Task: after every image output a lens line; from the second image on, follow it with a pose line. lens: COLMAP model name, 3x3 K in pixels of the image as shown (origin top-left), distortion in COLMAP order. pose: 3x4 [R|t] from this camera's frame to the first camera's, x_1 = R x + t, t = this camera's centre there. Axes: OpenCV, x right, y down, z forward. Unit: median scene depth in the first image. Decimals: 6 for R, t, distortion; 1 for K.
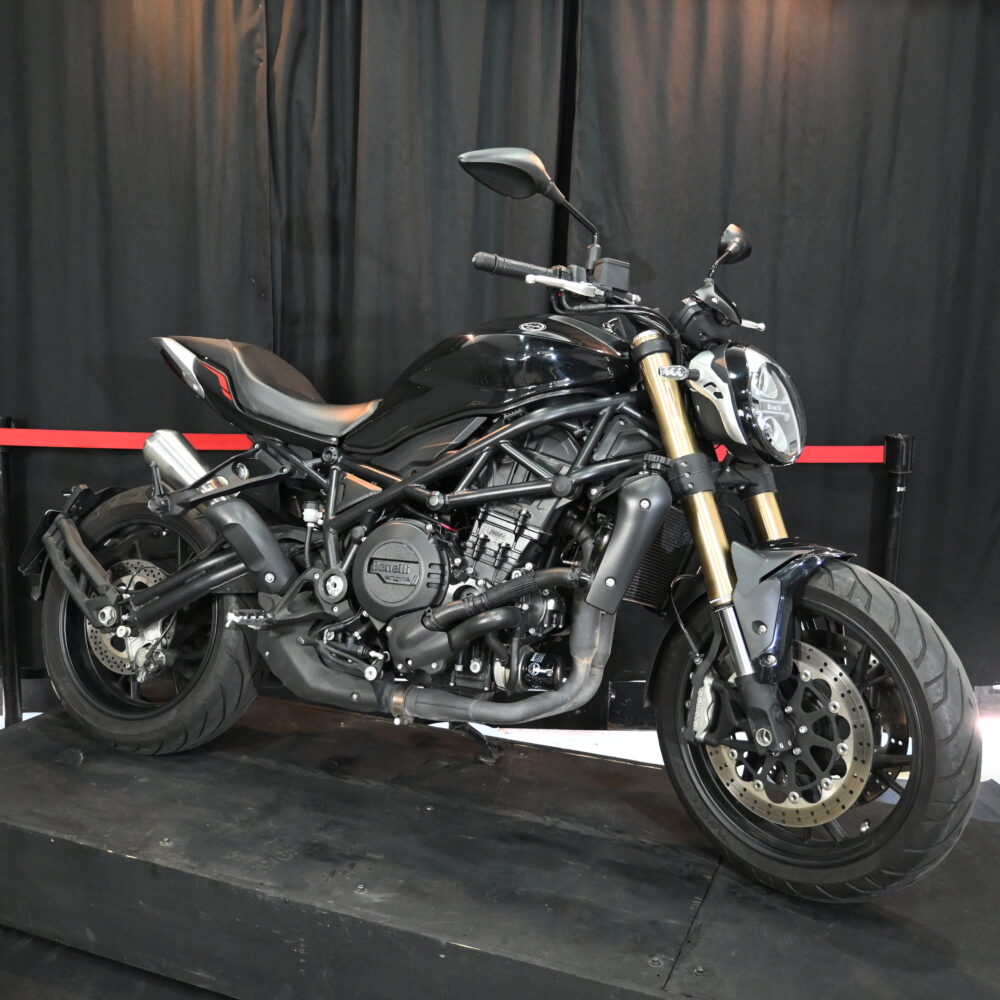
lens RADIAL K [[1030.0, 0, 500.0], [0, 1030.0, 500.0], [0, 0, 1]] dist [-0.011170, -0.008650]
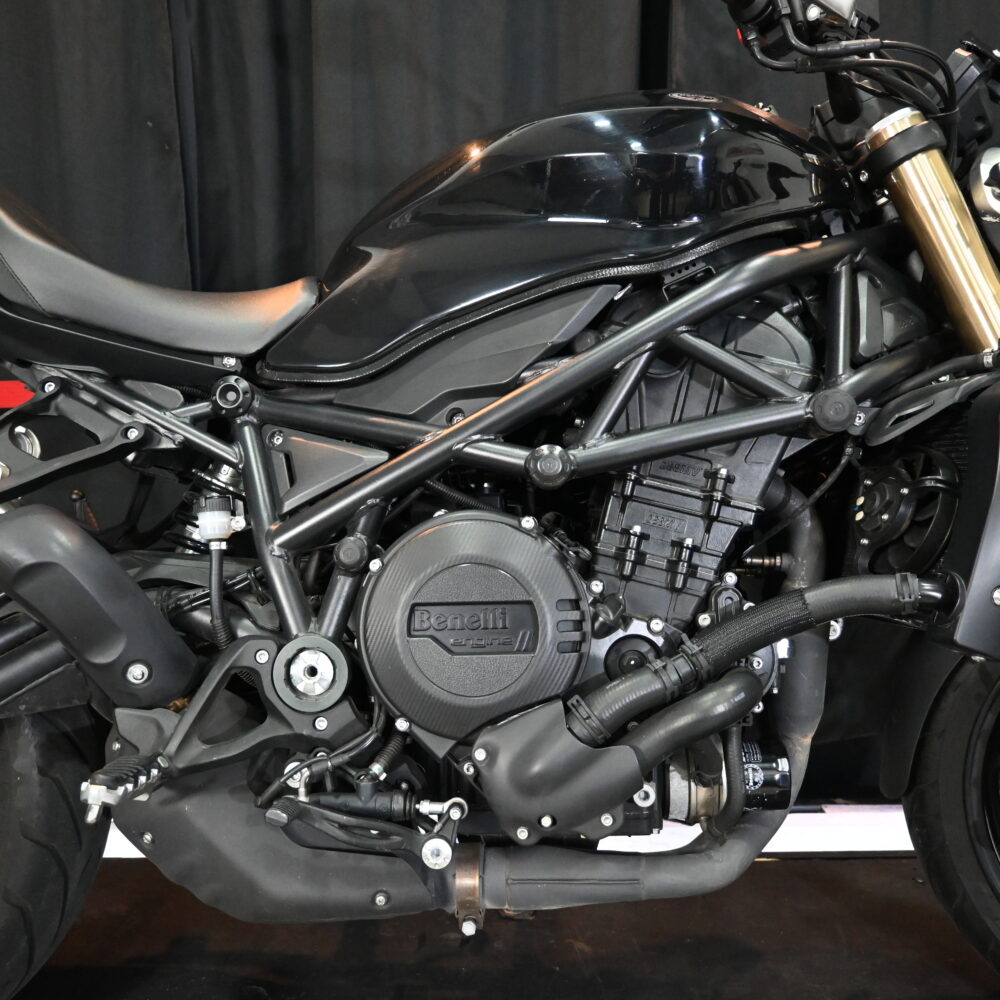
lens RADIAL K [[1030.0, 0, 500.0], [0, 1030.0, 500.0], [0, 0, 1]] dist [-0.011170, -0.008650]
pose [[0.925622, -0.097001, 0.365806, -0.255603], [0.085403, 0.995199, 0.047795, -0.008070], [-0.368686, -0.012999, 0.929463, 0.573643]]
